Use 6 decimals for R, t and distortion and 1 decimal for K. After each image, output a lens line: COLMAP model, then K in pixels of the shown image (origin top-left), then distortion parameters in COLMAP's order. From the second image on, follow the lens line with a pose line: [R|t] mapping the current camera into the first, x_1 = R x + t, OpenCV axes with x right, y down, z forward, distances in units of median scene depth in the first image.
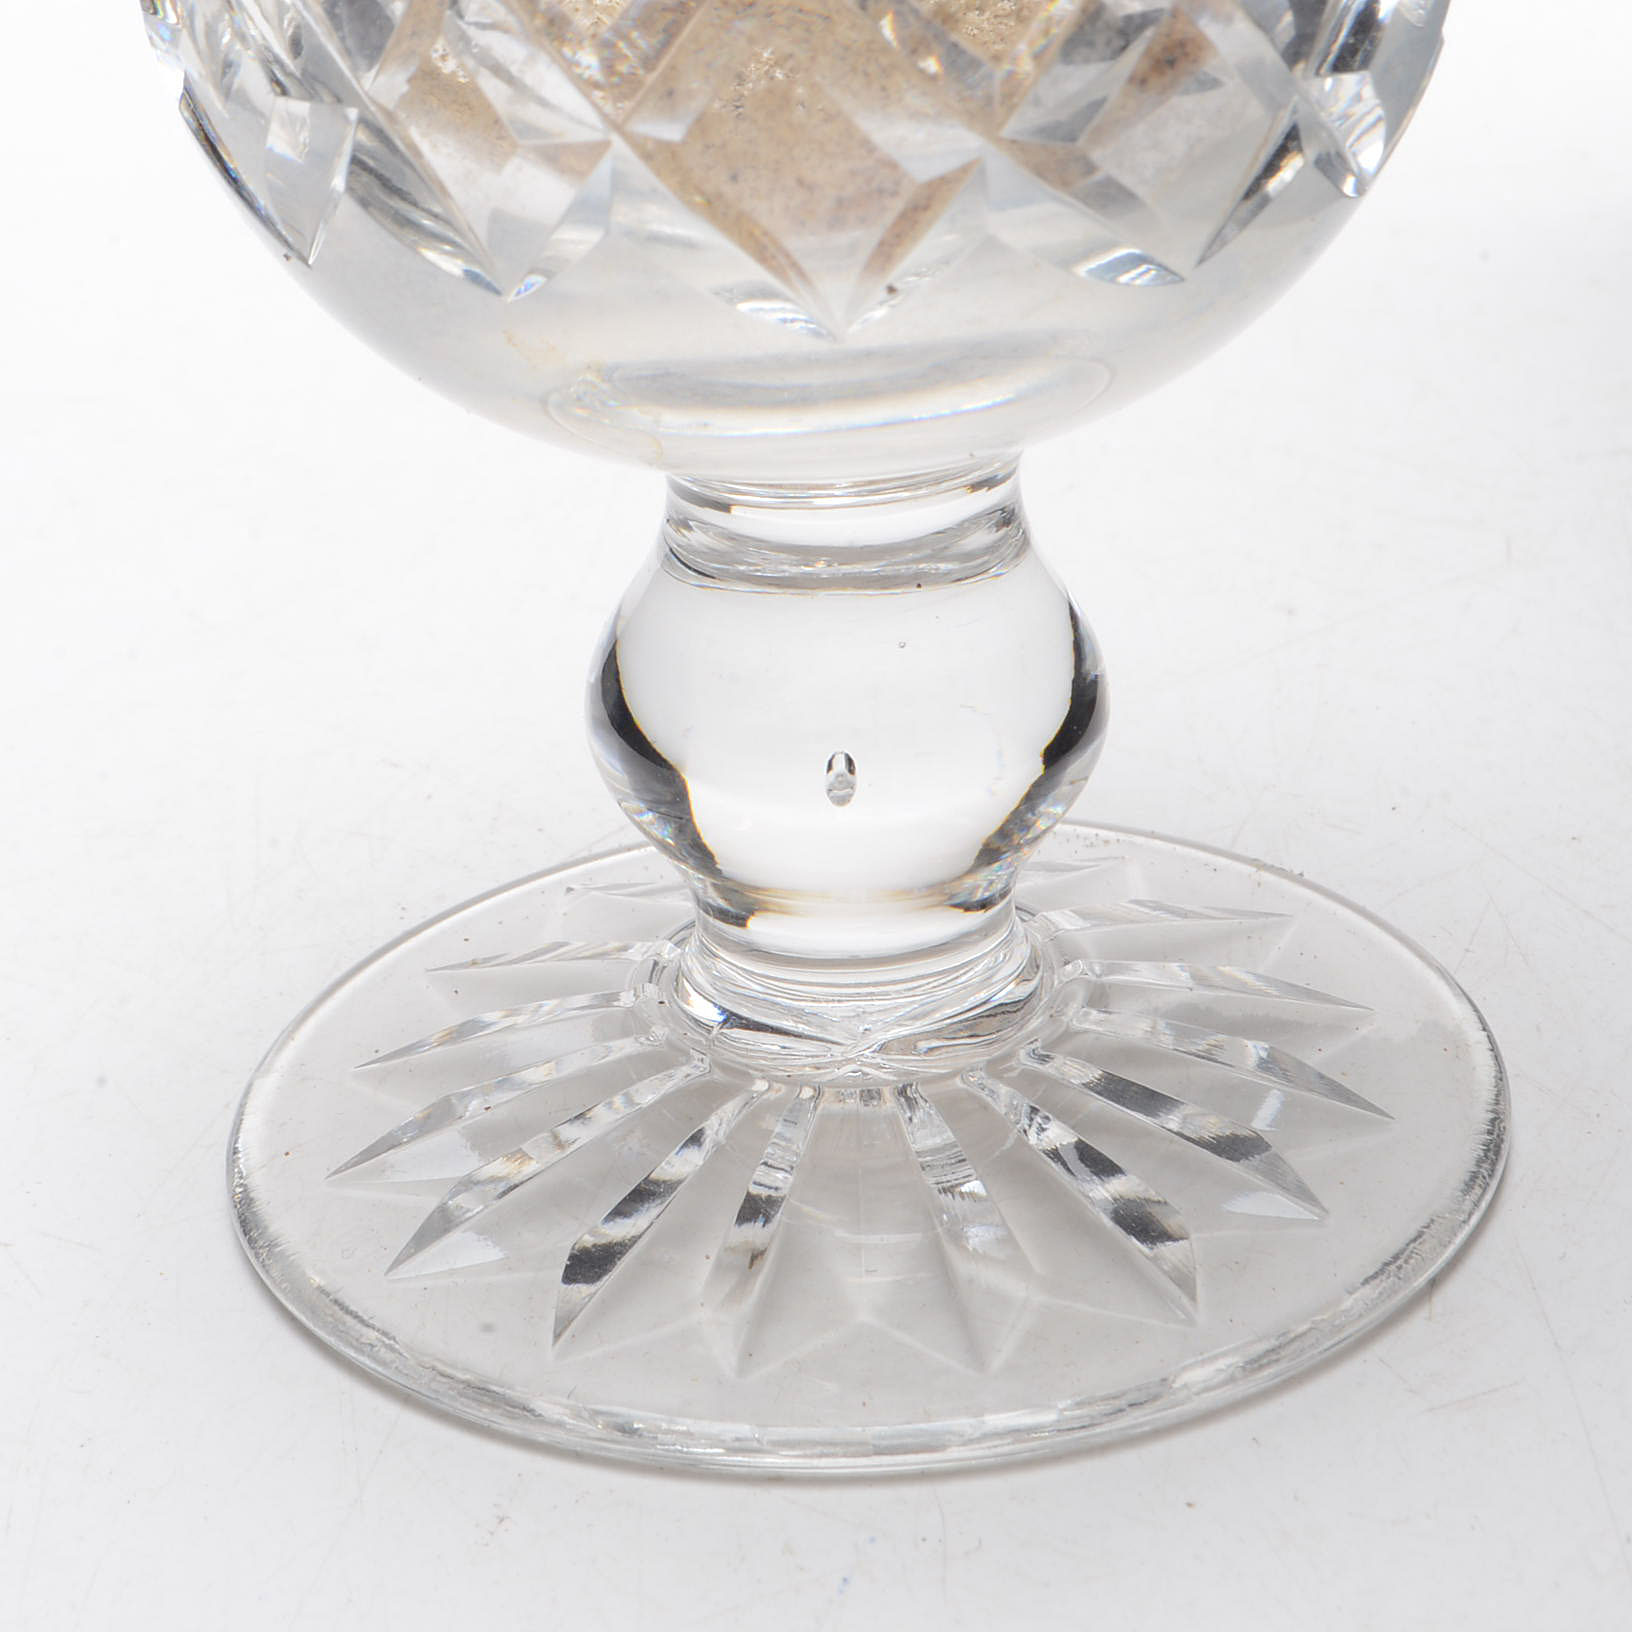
lens RADIAL K [[5370.6, 0, 816.0], [0, 5370.6, 816.0], [0, 0, 1]] dist [-0.128775, 1.326075]
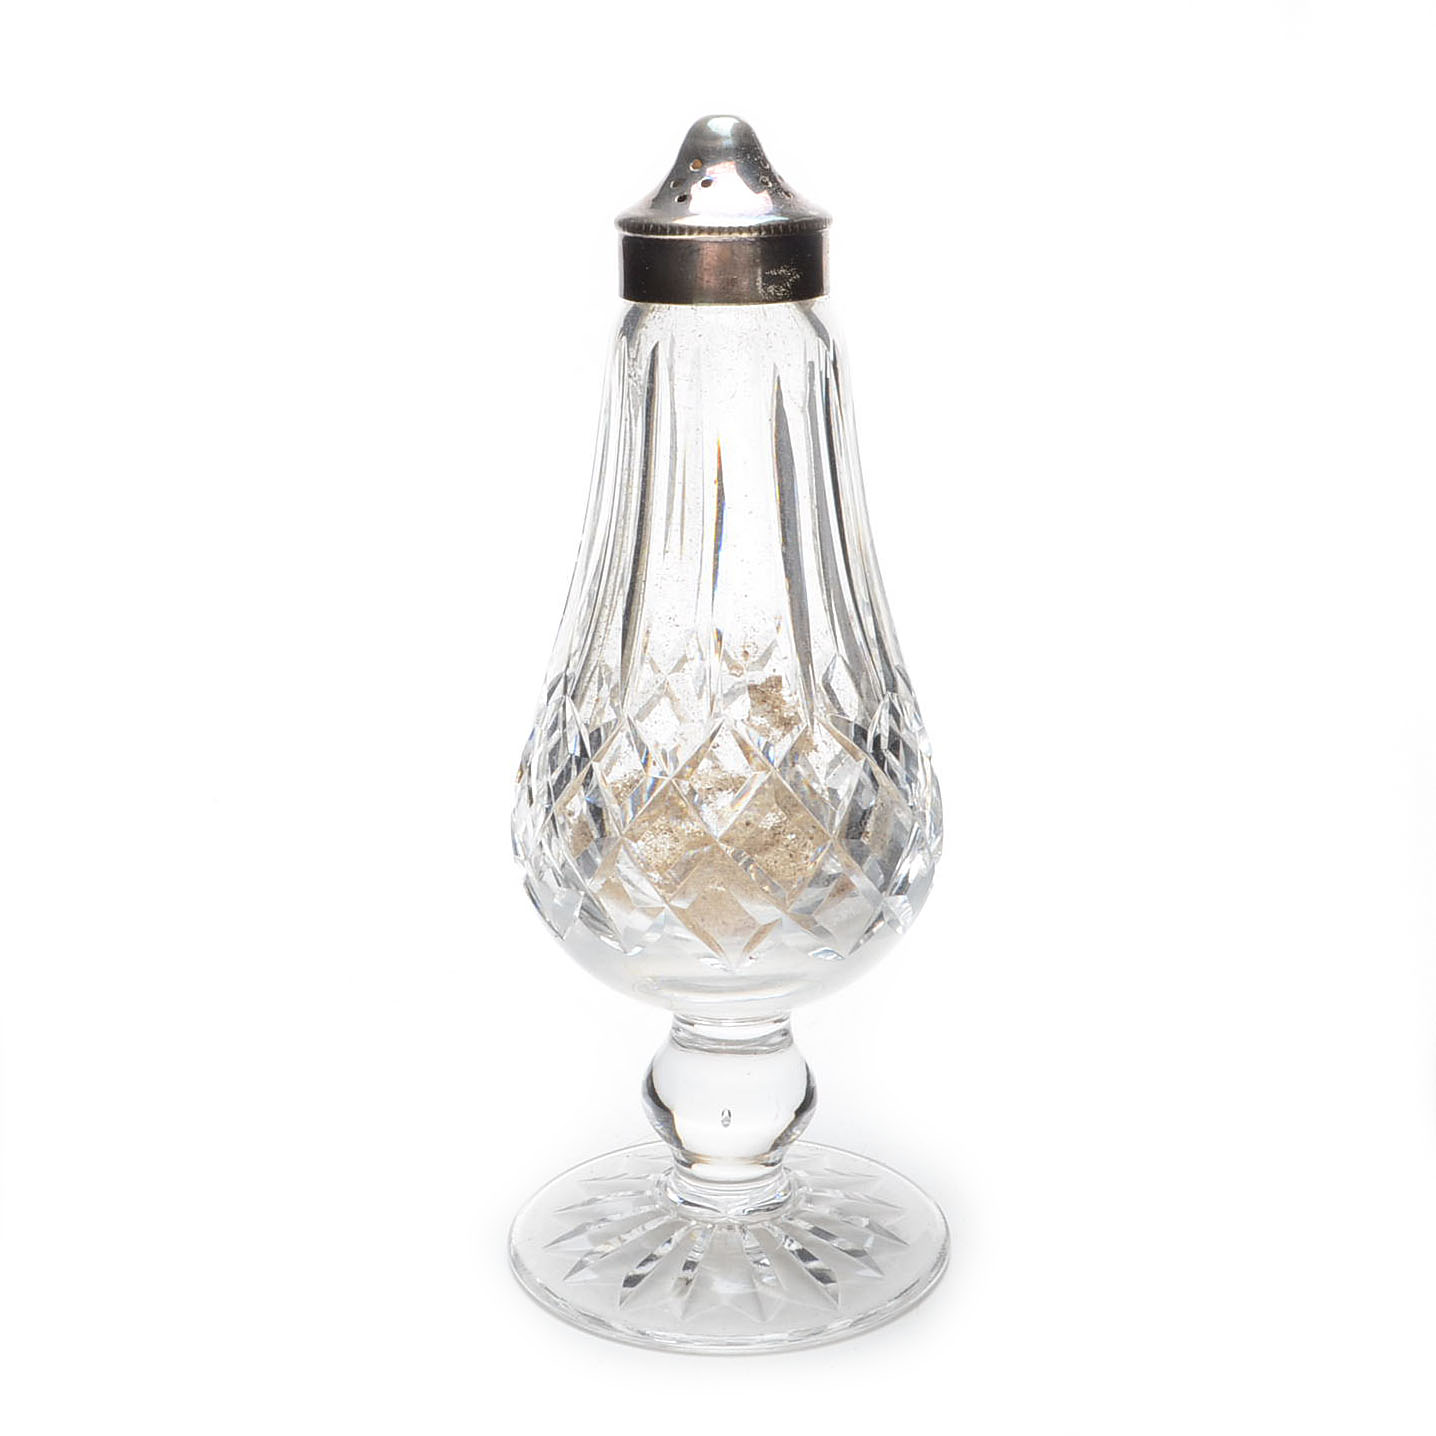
lens RADIAL K [[2634.9, 0, 718.0], [0, 2634.9, 718.0], [0, 0, 1]] dist [-0.190516, 0.071450]
pose [[0.998814, 0.048643, -0.002096, -0.007675], [-0.048264, 0.983521, -0.174234, 0.028876], [-0.006414, 0.174128, 0.984702, -0.471065]]
